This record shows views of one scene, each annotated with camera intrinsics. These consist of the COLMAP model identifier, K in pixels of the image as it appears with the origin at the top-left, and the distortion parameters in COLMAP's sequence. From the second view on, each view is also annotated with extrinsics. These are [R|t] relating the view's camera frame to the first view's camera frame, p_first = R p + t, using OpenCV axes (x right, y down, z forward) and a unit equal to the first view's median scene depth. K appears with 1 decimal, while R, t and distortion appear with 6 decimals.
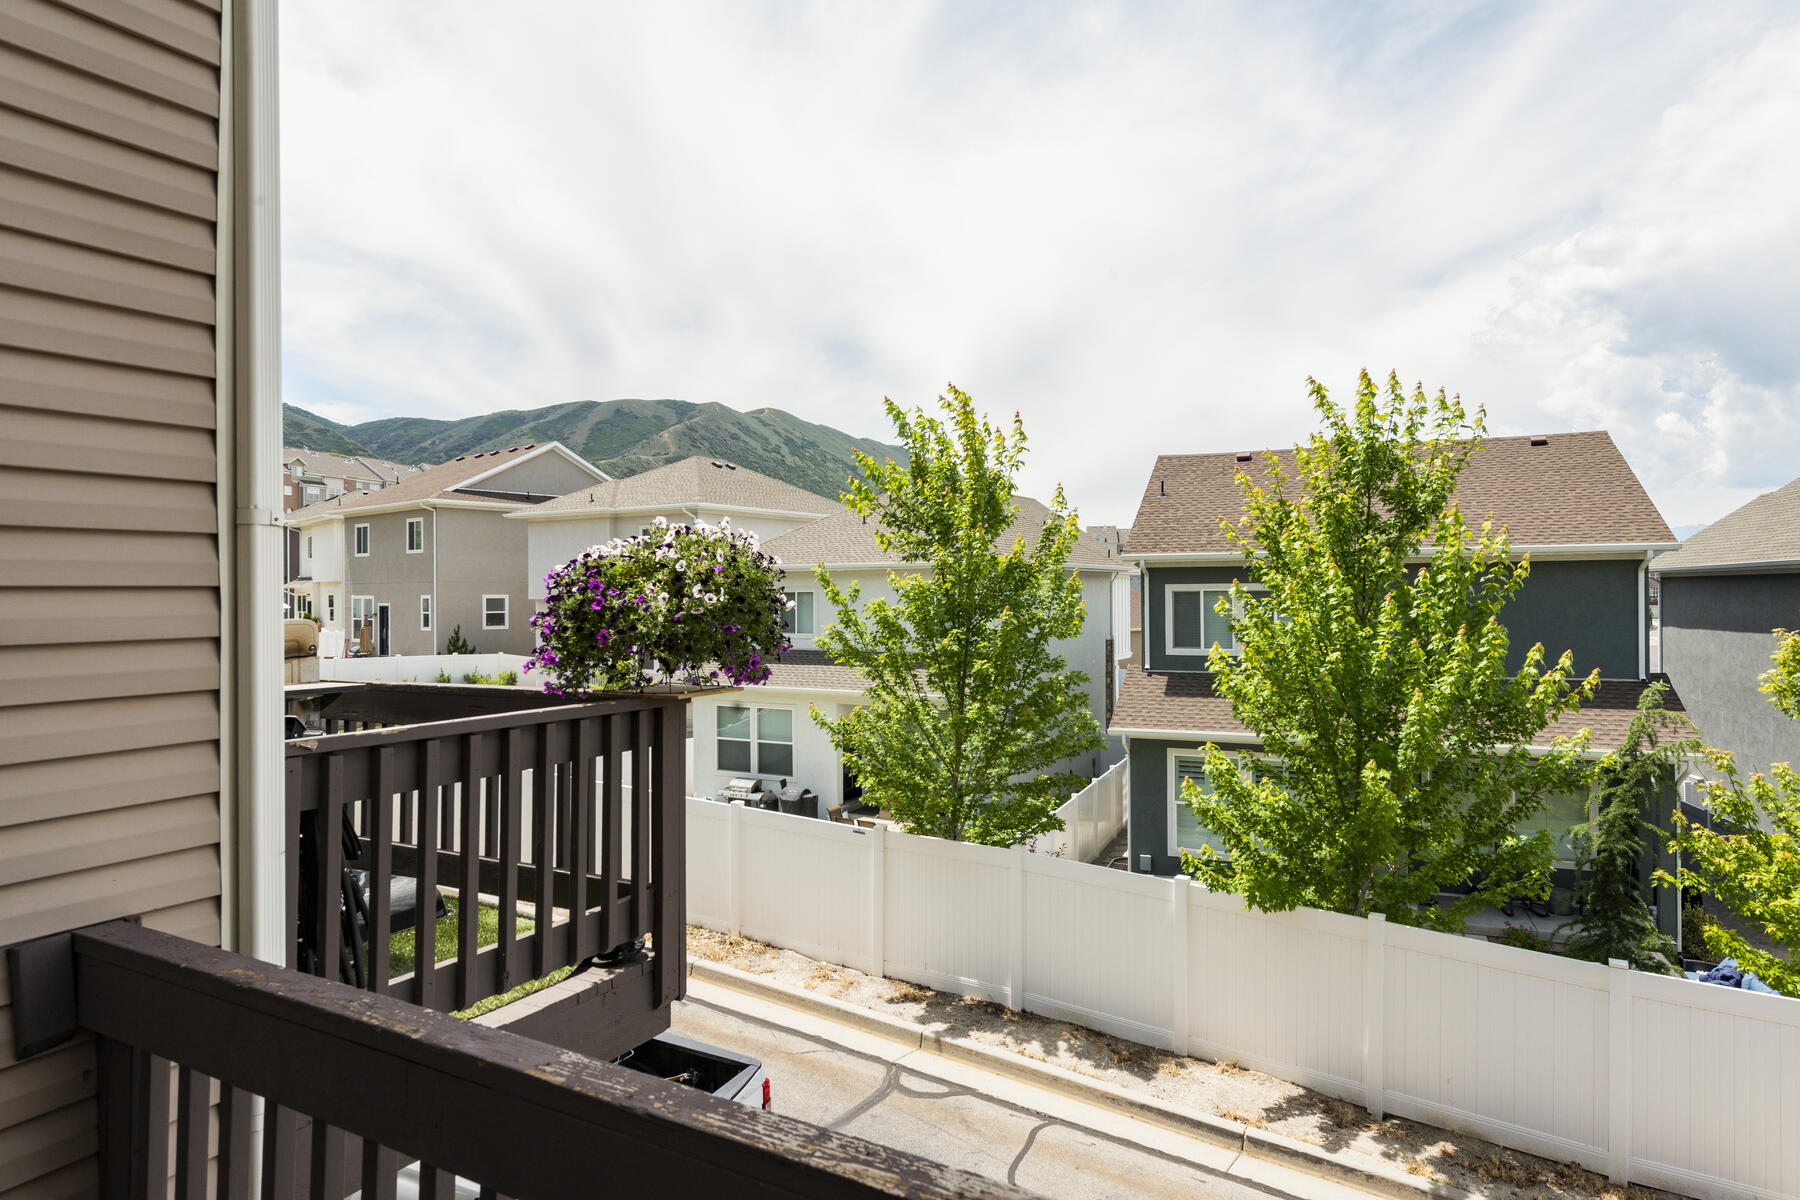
lens RADIAL K [[1077.6, 0, 898.3], [0, 1077.6, 595.3], [0, 0, 1]] dist [-0.000849, -0.000187]
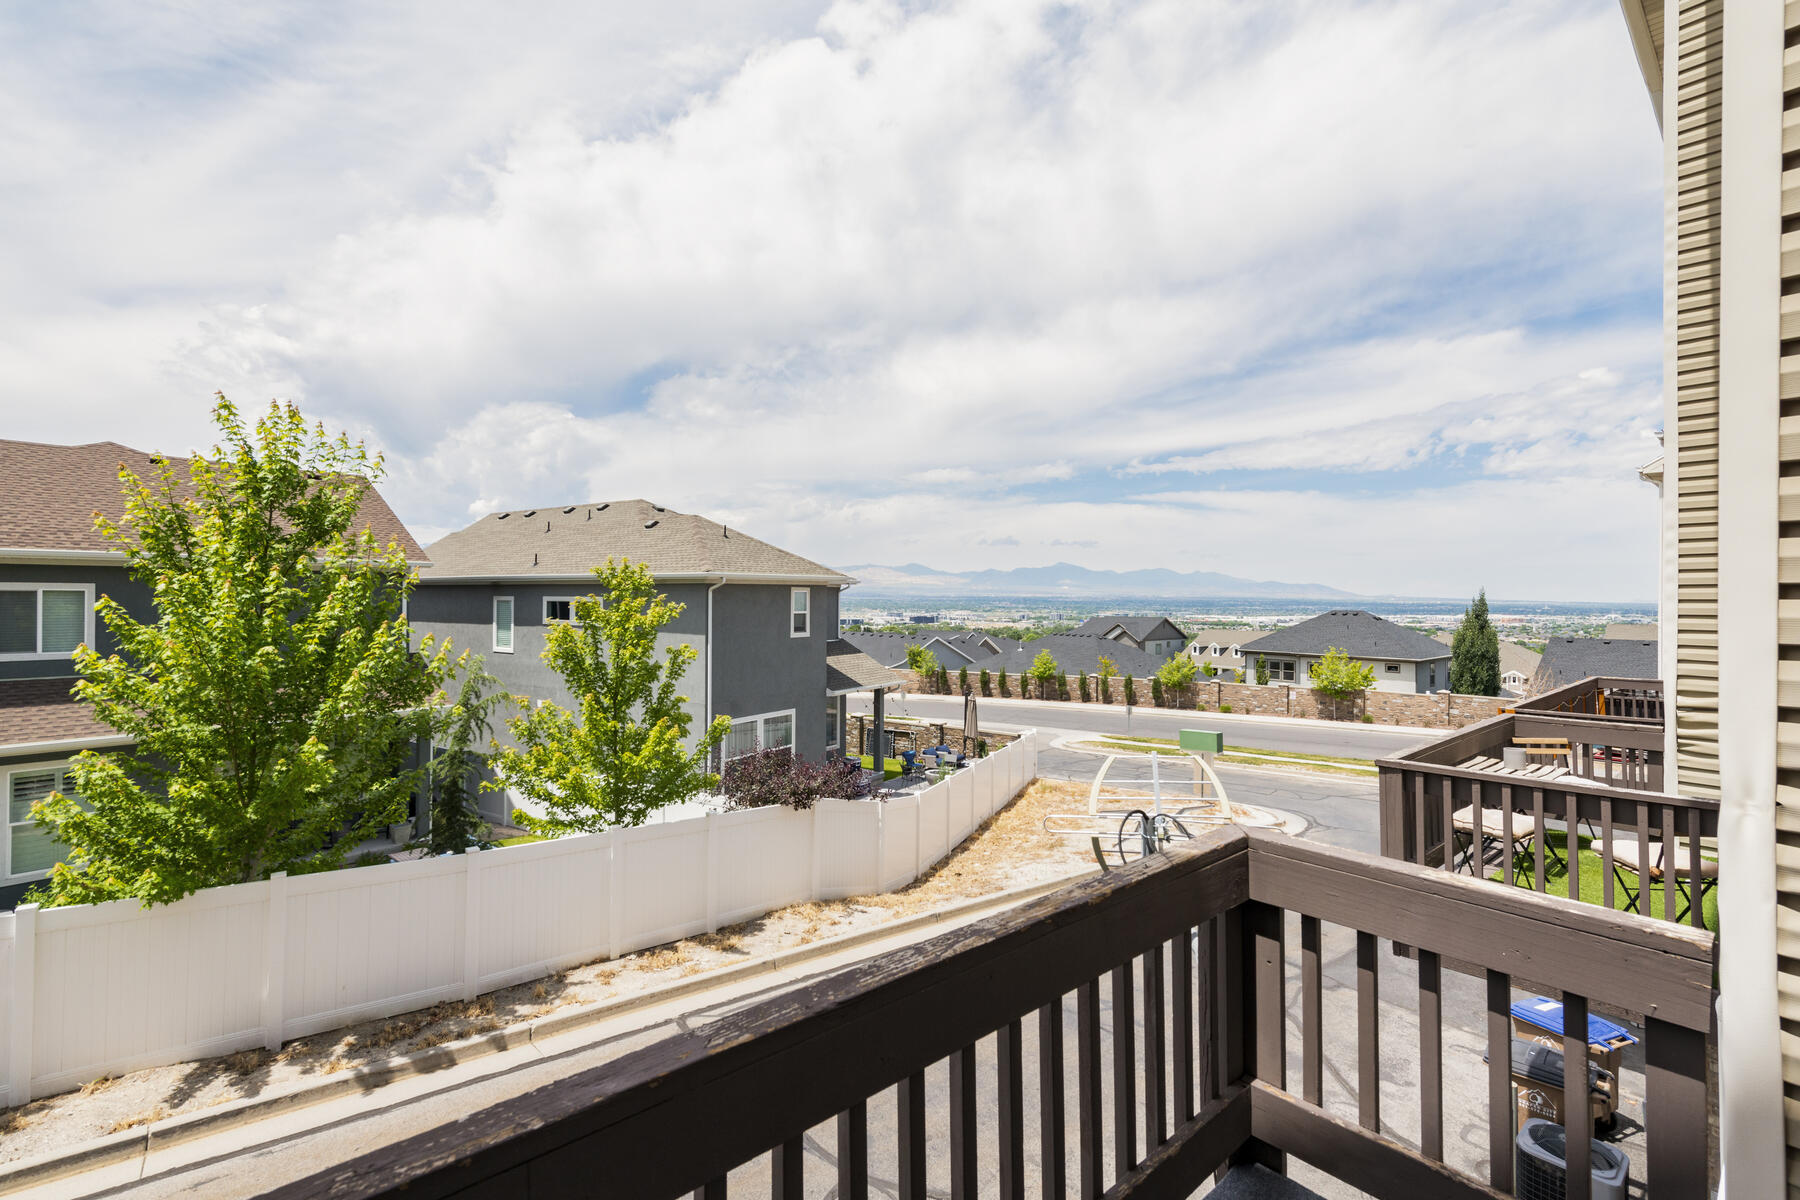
lens RADIAL K [[805.6, 0, 900.0], [0, 805.6, 600.0], [0, 0, 1]] dist [0.009639, -0.000739]
pose [[0.303998, 0.005465, 0.952657, -0.182194], [-0.008866, 0.999956, -0.002907, -0.000031], [-0.952631, -0.007562, 0.304033, 0.102671]]
